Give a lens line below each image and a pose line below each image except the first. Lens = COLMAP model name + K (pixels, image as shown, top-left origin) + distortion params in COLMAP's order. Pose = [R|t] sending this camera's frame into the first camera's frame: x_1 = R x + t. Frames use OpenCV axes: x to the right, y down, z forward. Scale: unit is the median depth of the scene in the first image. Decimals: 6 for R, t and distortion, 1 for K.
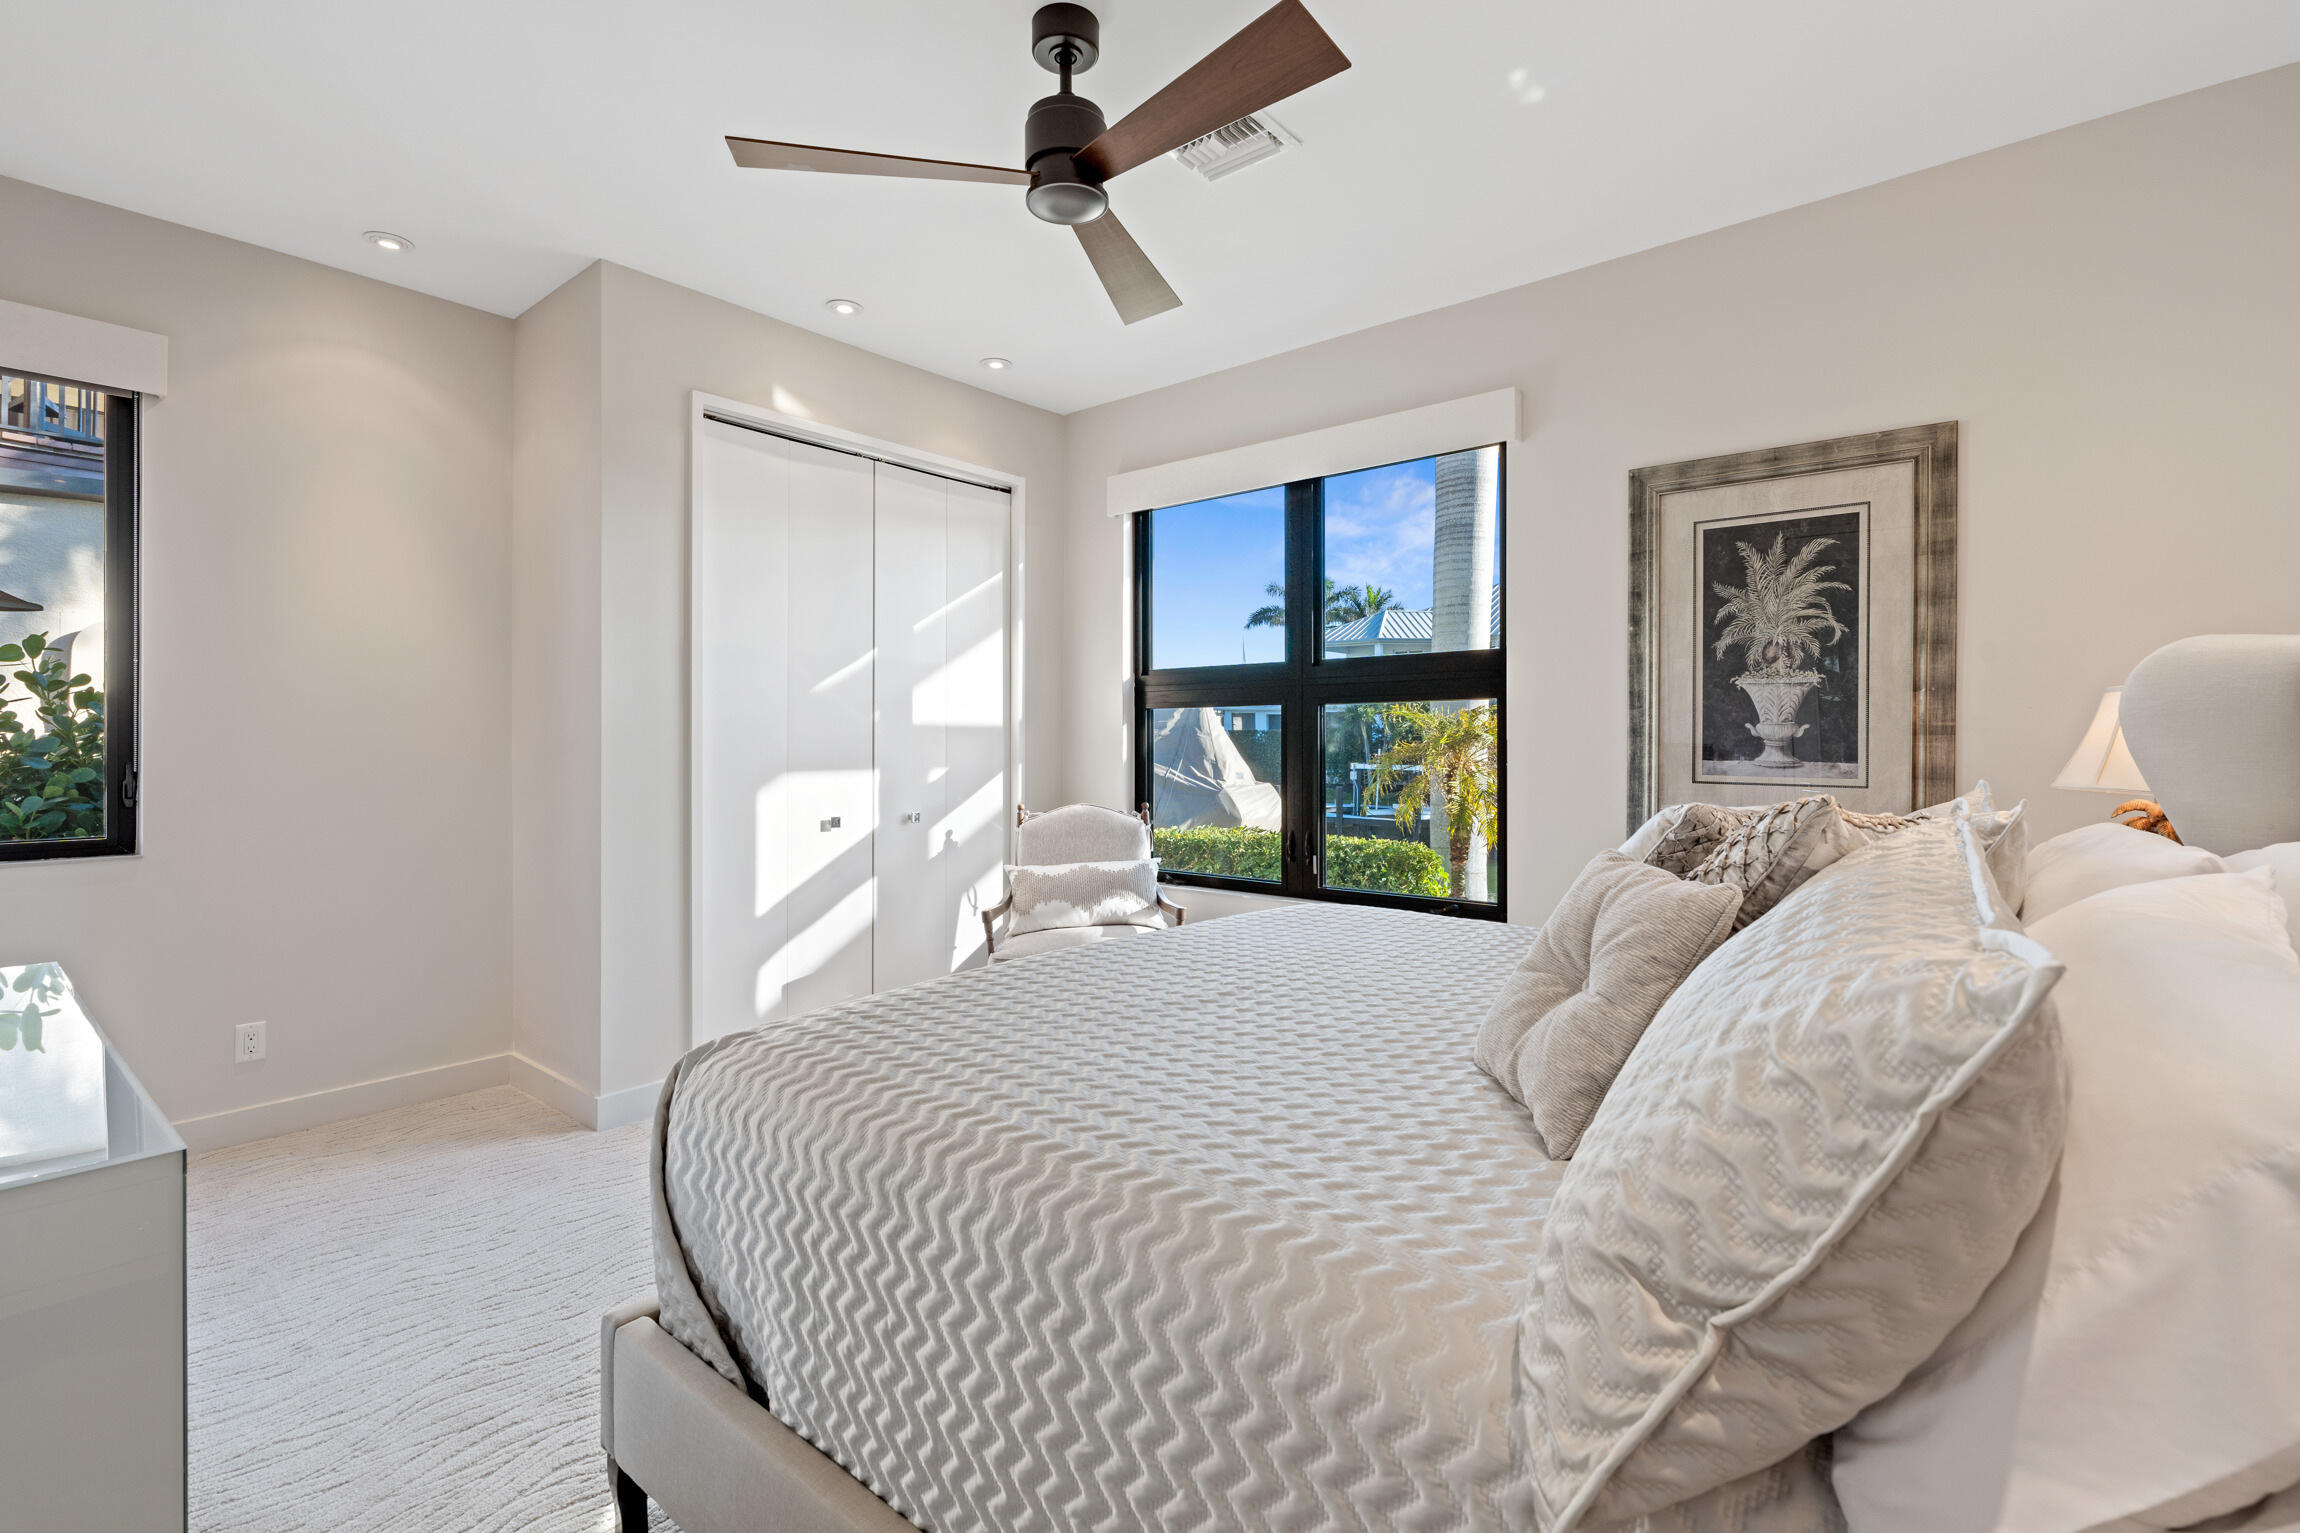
lens RADIAL K [[1036.4, 0, 1163.0], [0, 1036.4, 749.1], [0, 0, 1]] dist [-0.001517, 0.000601]
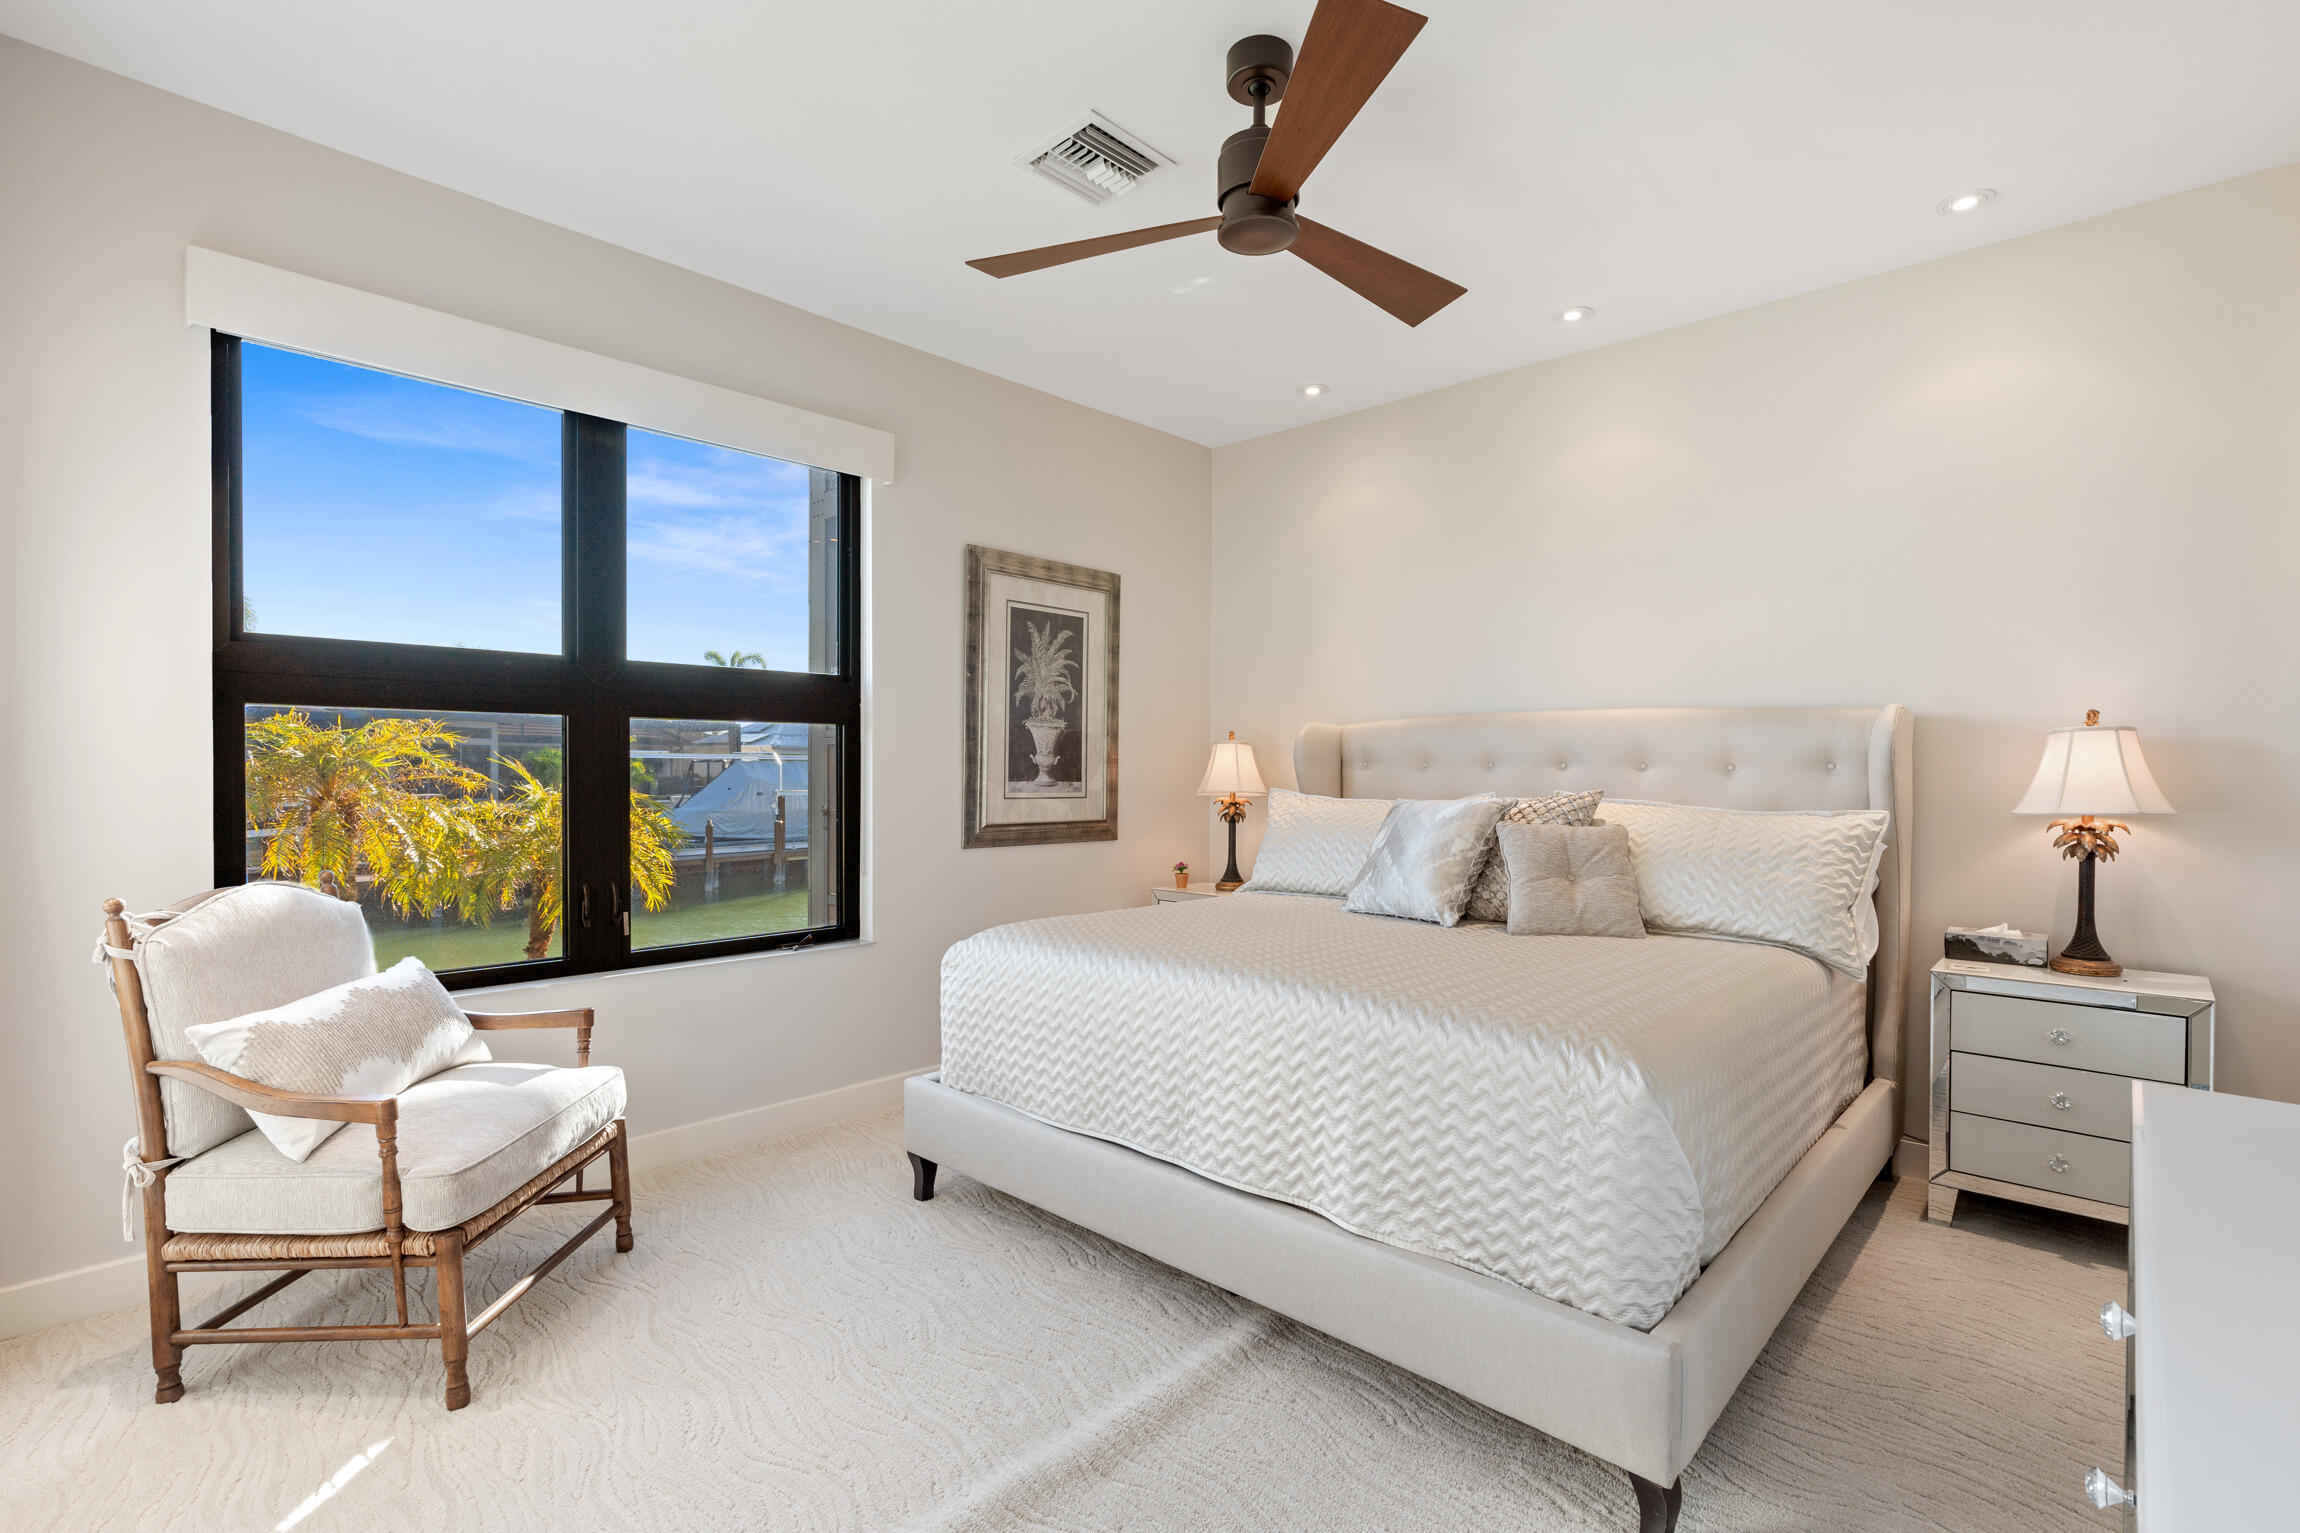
lens RADIAL K [[1074.6, 0, 1173.5], [0, 1074.6, 779.0], [0, 0, 1]] dist [-0.000267, 0.000154]
pose [[0.054296, -0.015078, 0.998411, -0.851629], [-0.004529, 0.999872, 0.015346, -0.014918], [-0.998515, -0.005355, 0.054221, 0.733140]]
